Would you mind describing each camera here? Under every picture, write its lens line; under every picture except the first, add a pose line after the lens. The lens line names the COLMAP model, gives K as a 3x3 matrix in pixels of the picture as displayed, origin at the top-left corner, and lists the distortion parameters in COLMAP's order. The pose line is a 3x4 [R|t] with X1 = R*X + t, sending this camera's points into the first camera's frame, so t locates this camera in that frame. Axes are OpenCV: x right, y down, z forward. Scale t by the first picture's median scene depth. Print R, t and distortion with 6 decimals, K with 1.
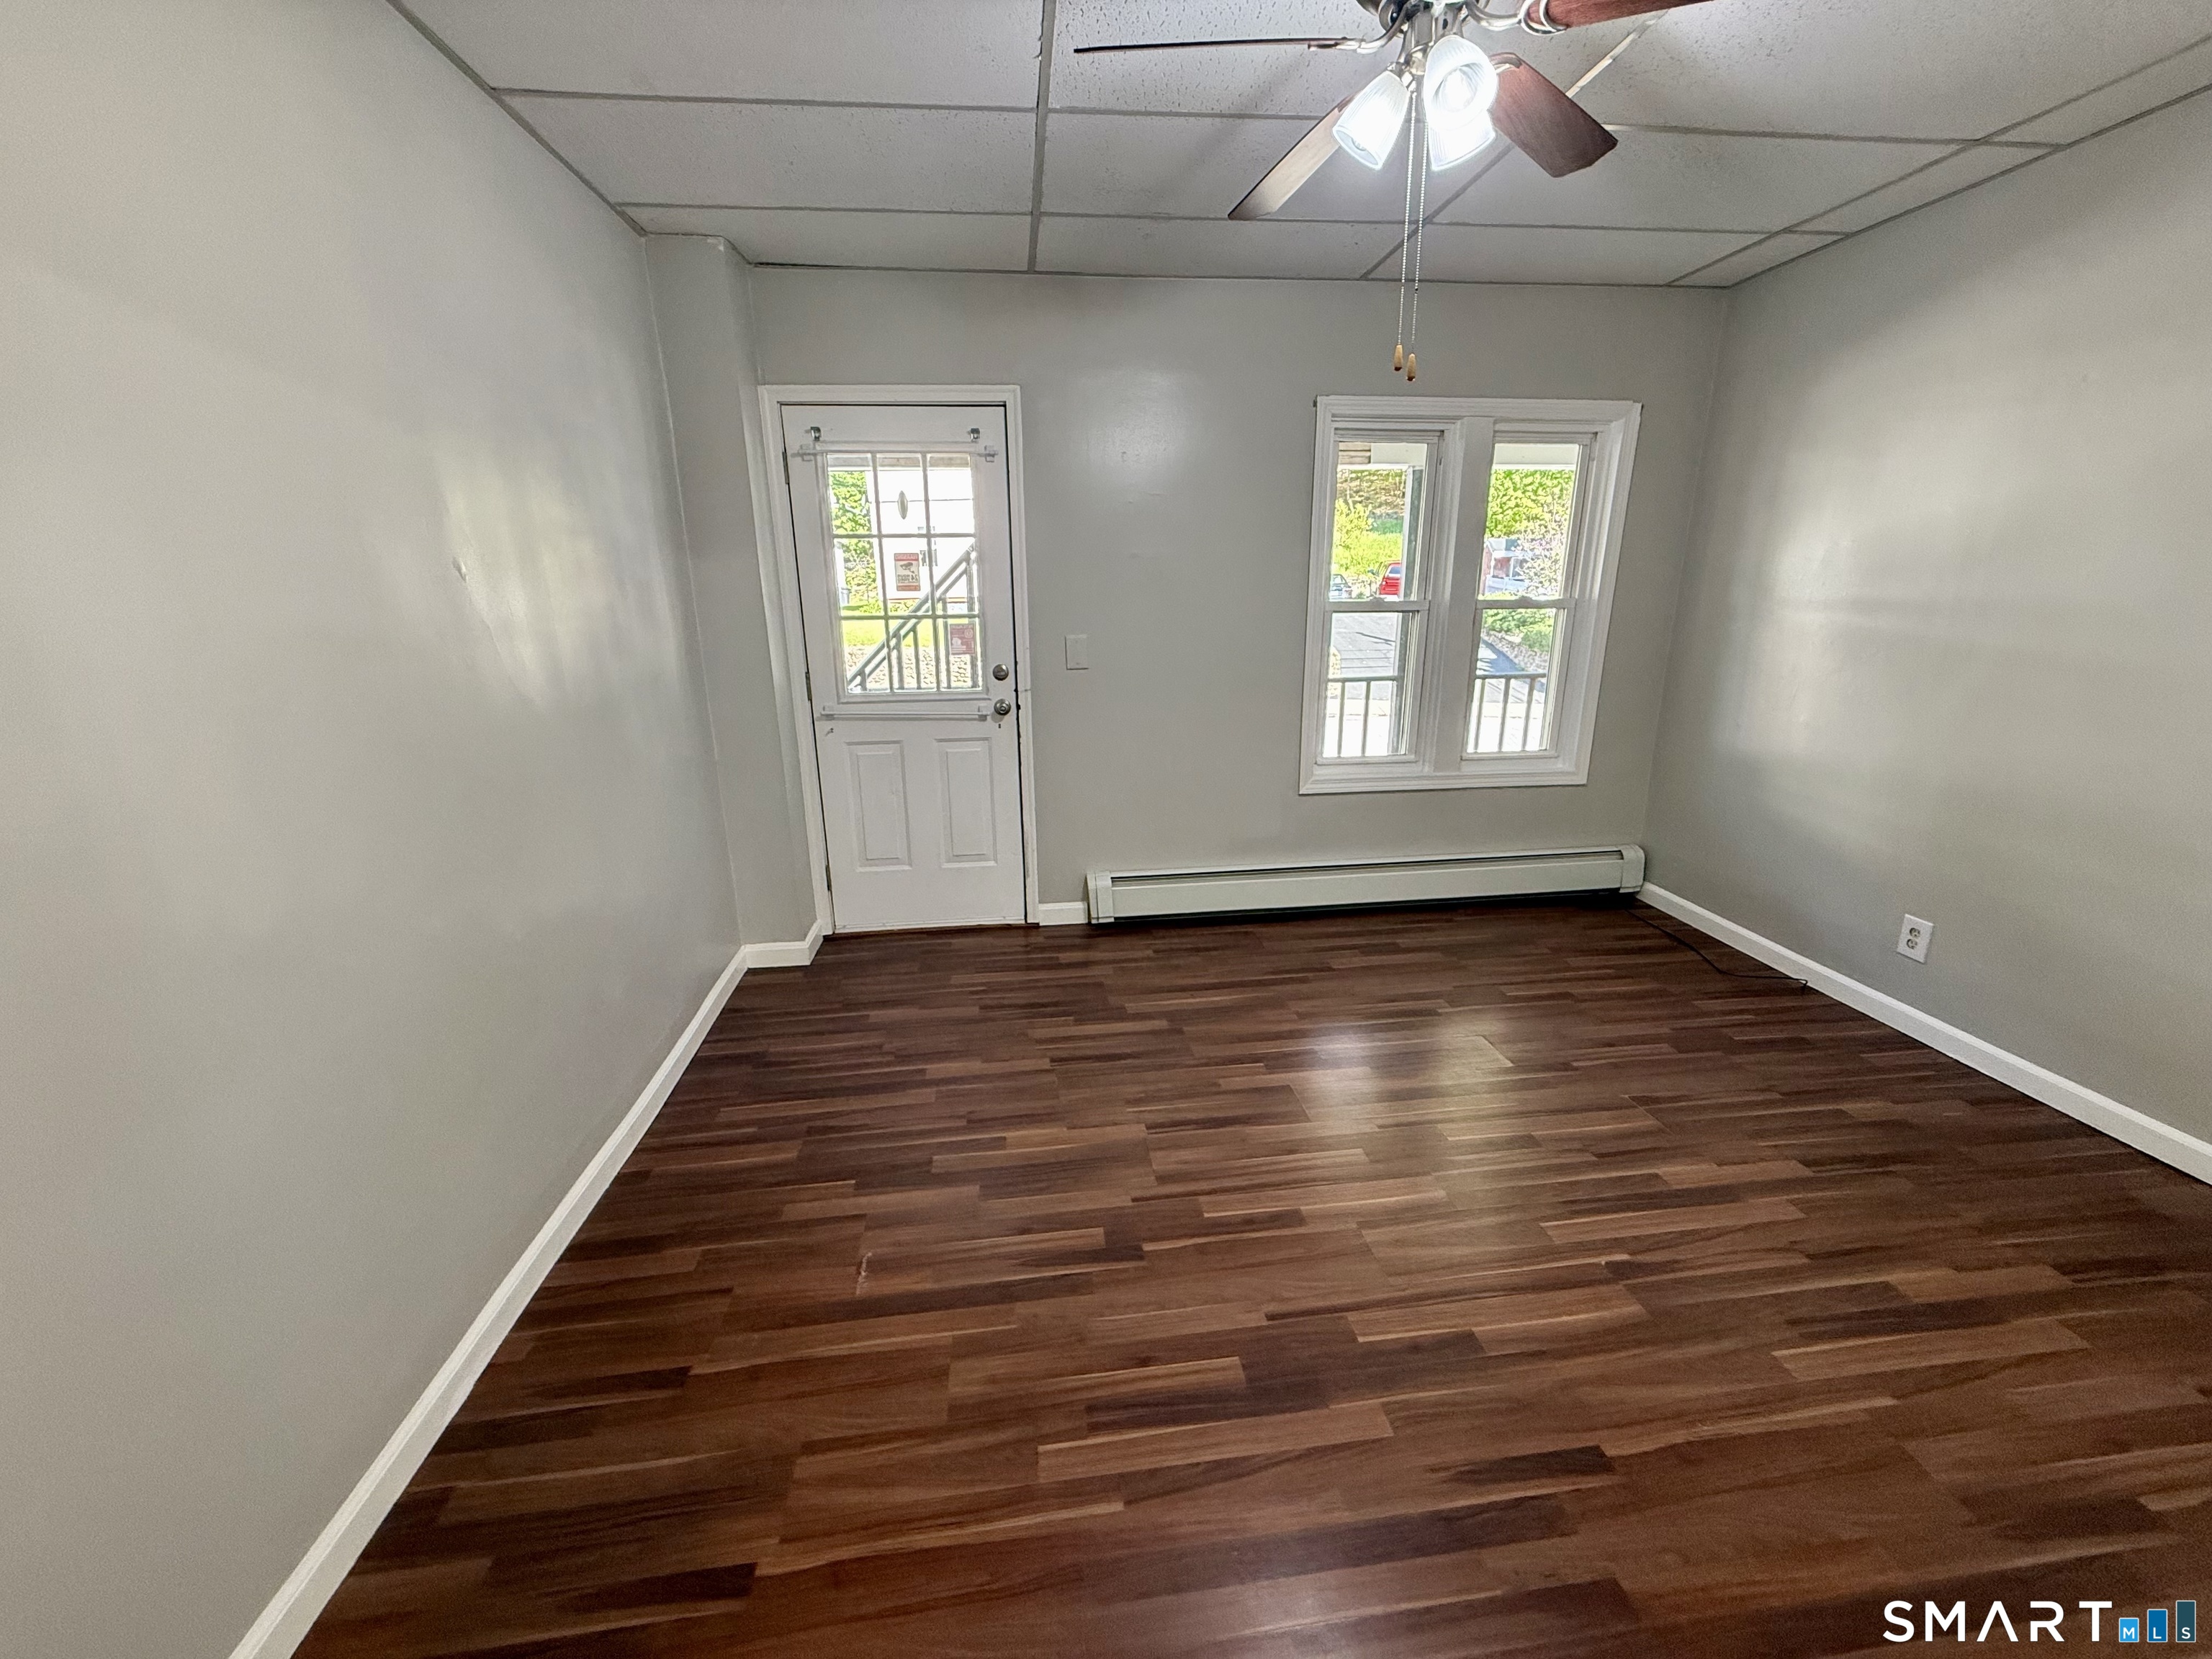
lens RADIAL K [[876.3, 0, 1106.0], [0, 876.3, 829.5], [0, 0, 1]] dist [0.000101, -0.000407]
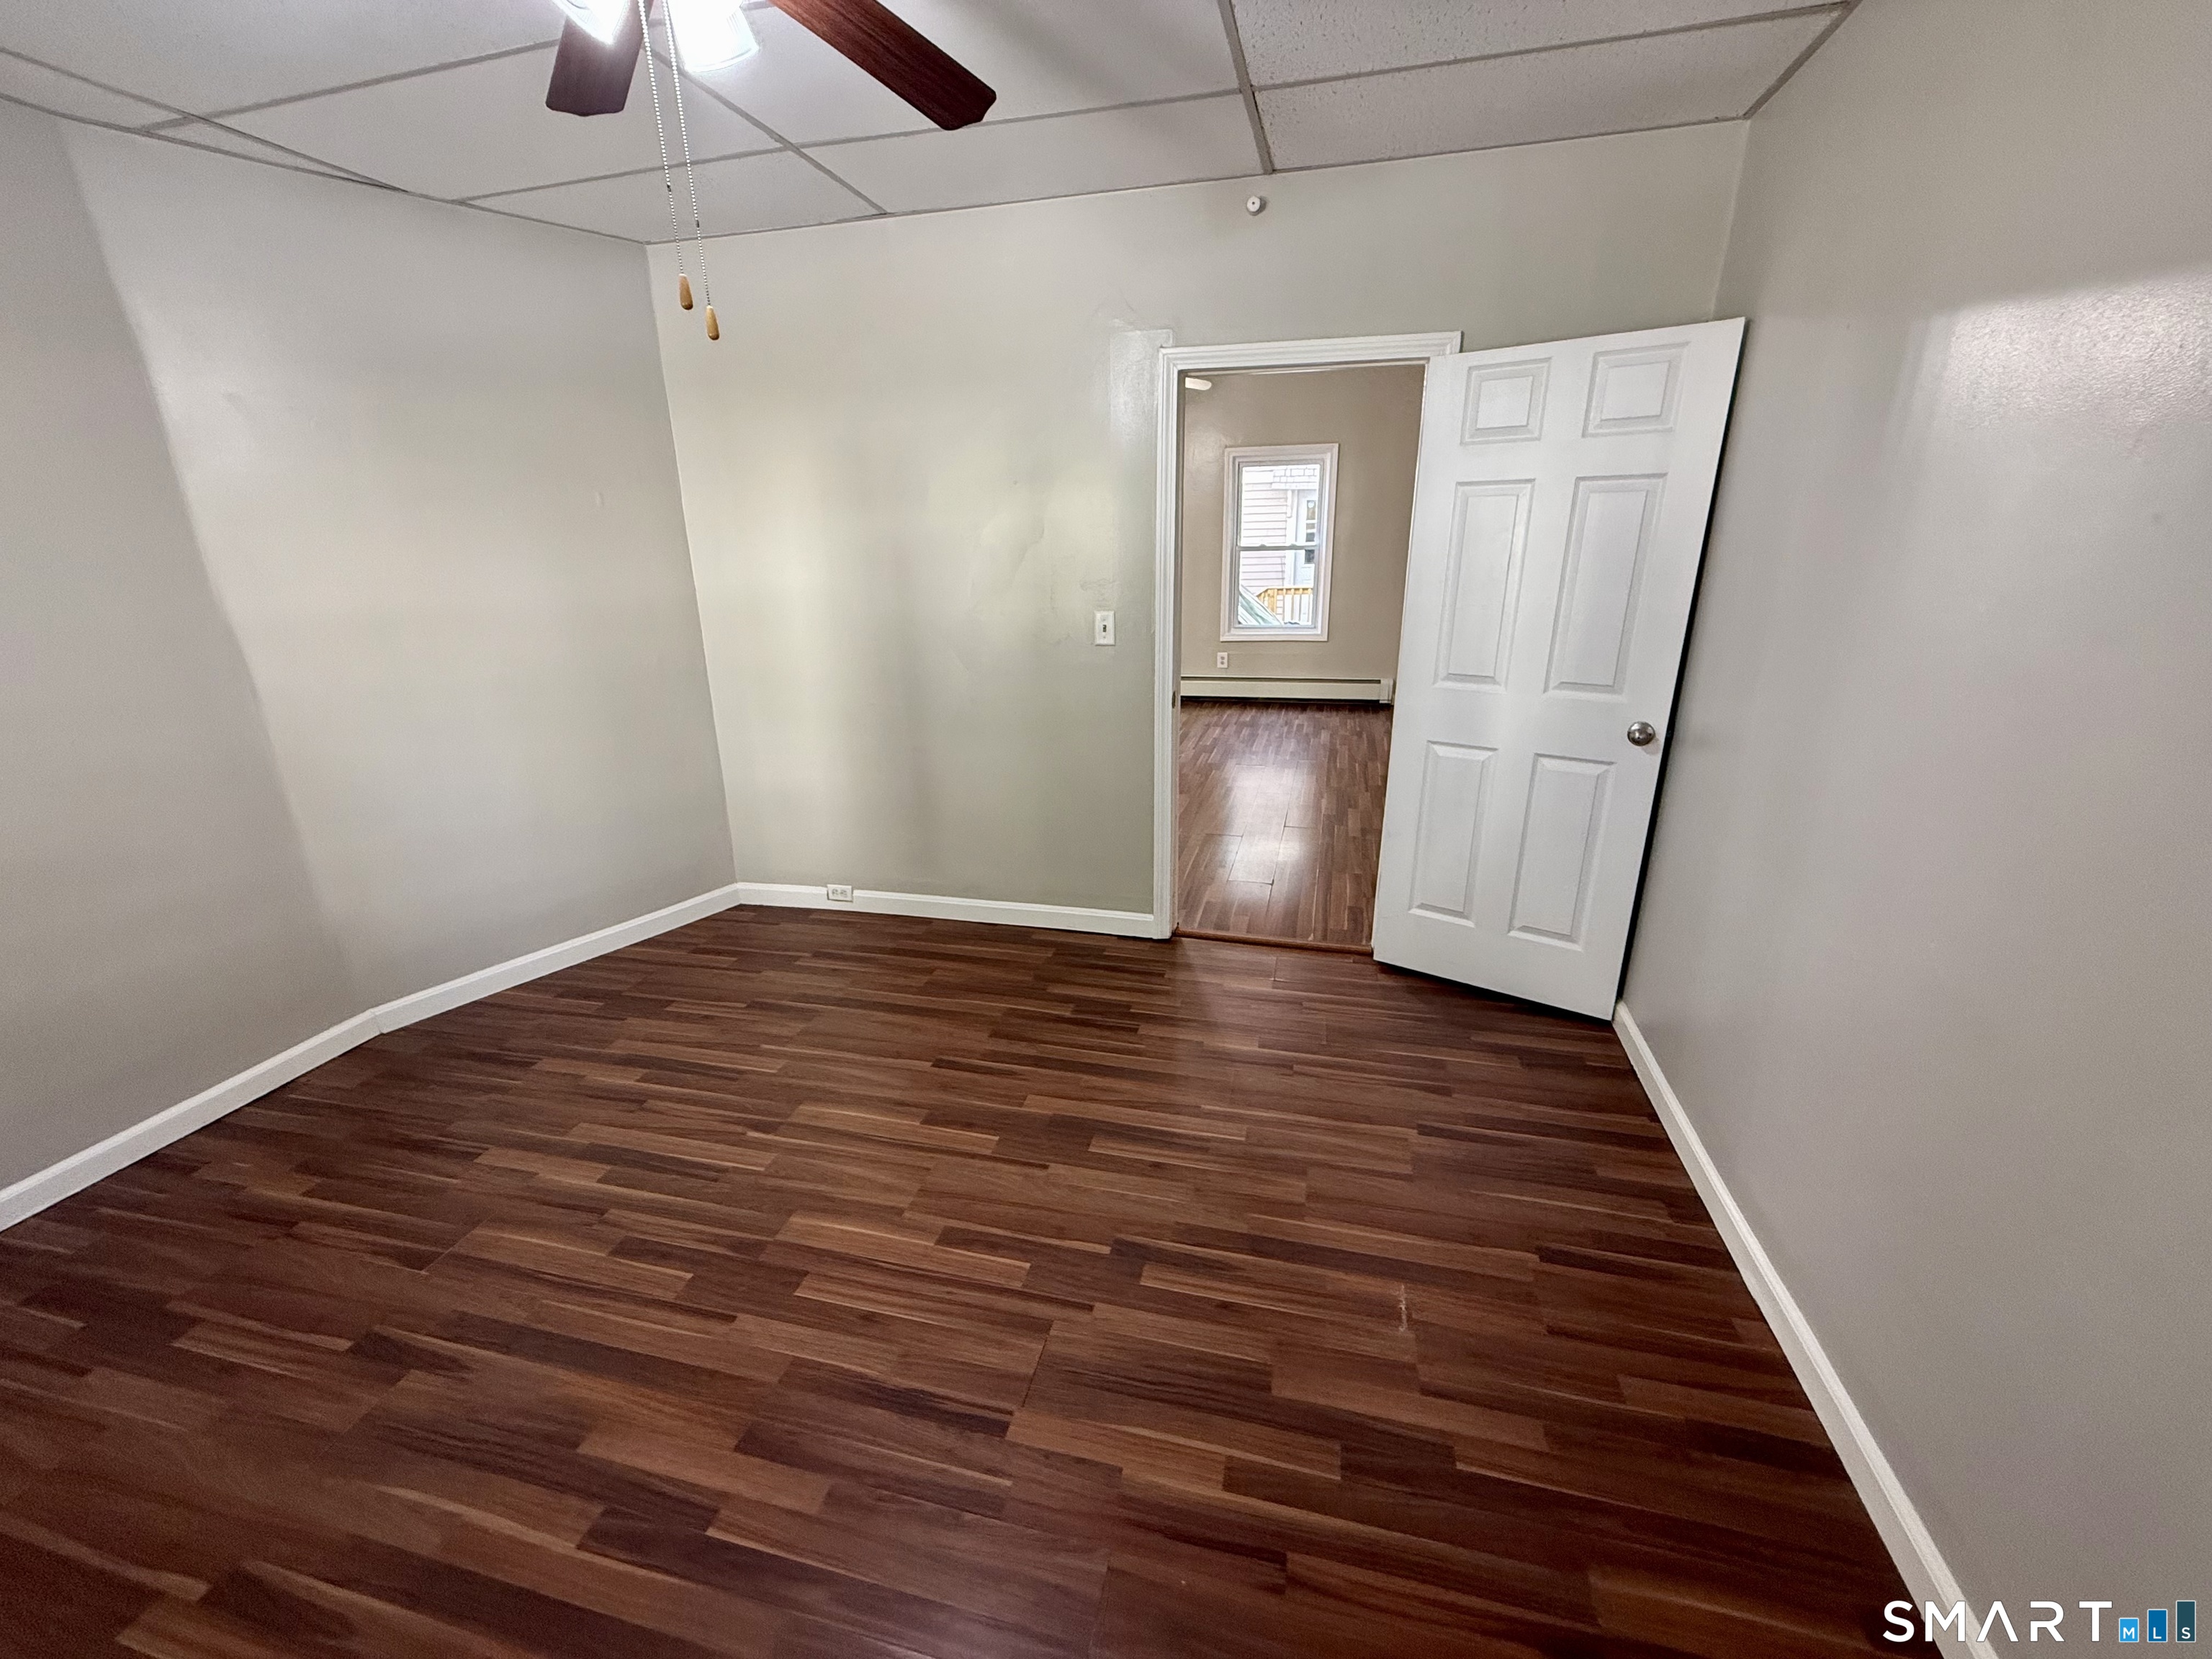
lens RADIAL K [[876.3, 0, 1106.0], [0, 876.3, 829.5], [0, 0, 1]] dist [0.000101, -0.000407]
pose [[-0.935009, -0.073037, 0.347021, -0.264449], [0.134235, 0.832854, 0.536969, -0.454767], [-0.328236, 0.548653, -0.768922, 1.525617]]
